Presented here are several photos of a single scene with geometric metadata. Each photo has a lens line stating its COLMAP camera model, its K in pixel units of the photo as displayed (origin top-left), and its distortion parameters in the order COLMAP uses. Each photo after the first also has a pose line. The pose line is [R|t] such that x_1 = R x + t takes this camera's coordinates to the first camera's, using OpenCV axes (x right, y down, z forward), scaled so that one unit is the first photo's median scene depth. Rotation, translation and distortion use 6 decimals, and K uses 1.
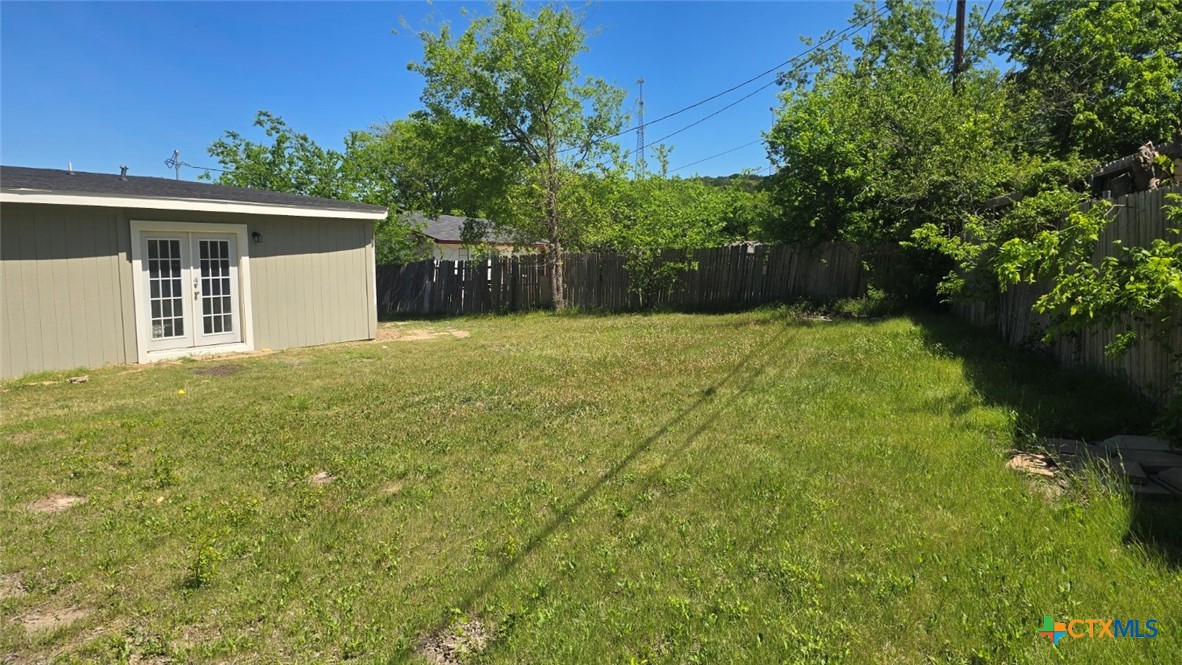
lens RADIAL K [[816.0, 0, 603.1], [0, 816.0, 327.4], [0, 0, 1]] dist [0.069957, -0.069551]
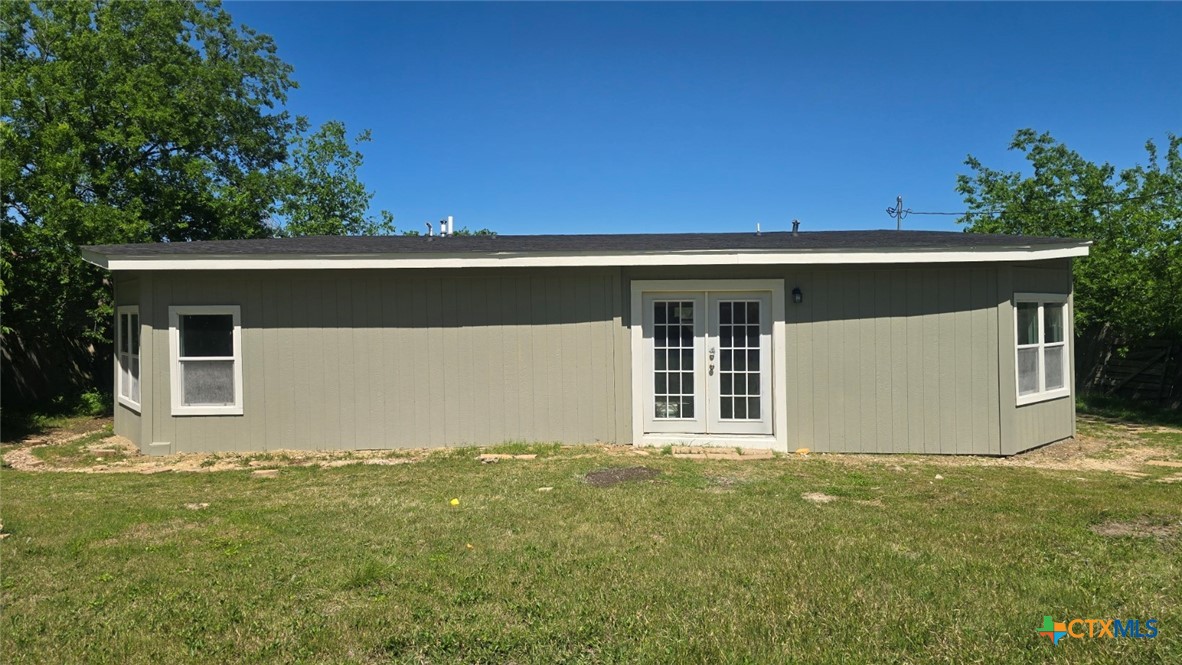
lens RADIAL K [[816.0, 0, 600.4], [0, 816.0, 313.4], [0, 0, 1]] dist [0.069957, -0.069551]
pose [[0.439175, -0.003336, -0.898395, 0.176438], [-0.076558, 0.996217, -0.041124, -0.053285], [0.895134, 0.086840, 0.437258, 0.563292]]
